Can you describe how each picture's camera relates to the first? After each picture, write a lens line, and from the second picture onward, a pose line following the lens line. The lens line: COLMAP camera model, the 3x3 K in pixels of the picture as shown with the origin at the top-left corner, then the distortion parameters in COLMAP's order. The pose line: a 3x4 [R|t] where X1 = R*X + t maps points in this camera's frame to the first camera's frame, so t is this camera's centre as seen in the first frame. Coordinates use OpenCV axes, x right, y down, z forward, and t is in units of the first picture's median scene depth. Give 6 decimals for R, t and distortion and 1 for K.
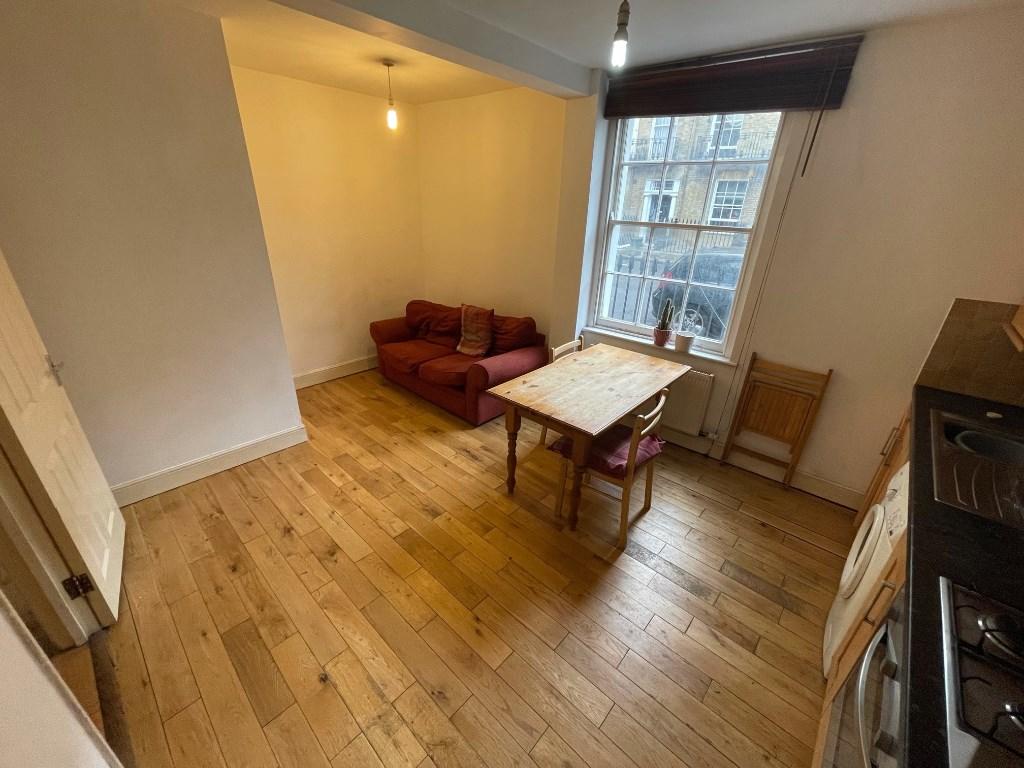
lens RADIAL K [[412.6, 0, 505.9], [0, 412.6, 388.6], [0, 0, 1]] dist [-0.003795, -0.000283]
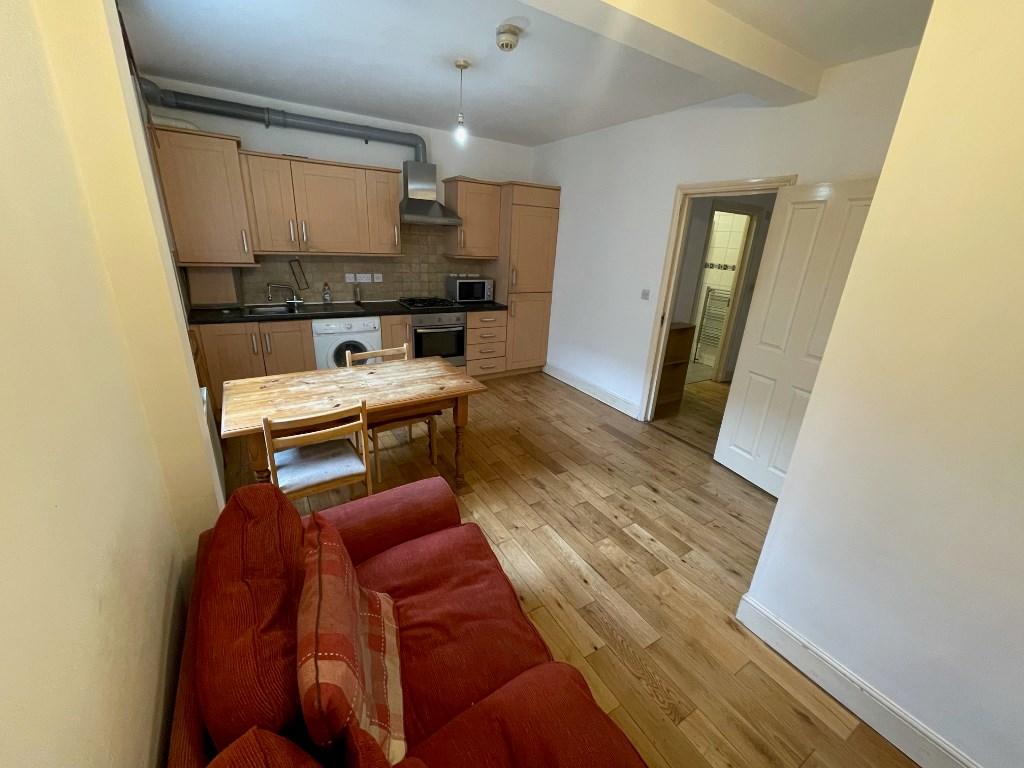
lens RADIAL K [[412.6, 0, 511.8], [0, 412.6, 381.4], [0, 0, 1]] dist [-0.003795, -0.000283]
pose [[-0.961004, -0.166005, 0.221166, -0.211829], [0.033491, 0.724018, 0.688968, -0.453504], [-0.274500, 0.669508, -0.690224, 1.076779]]
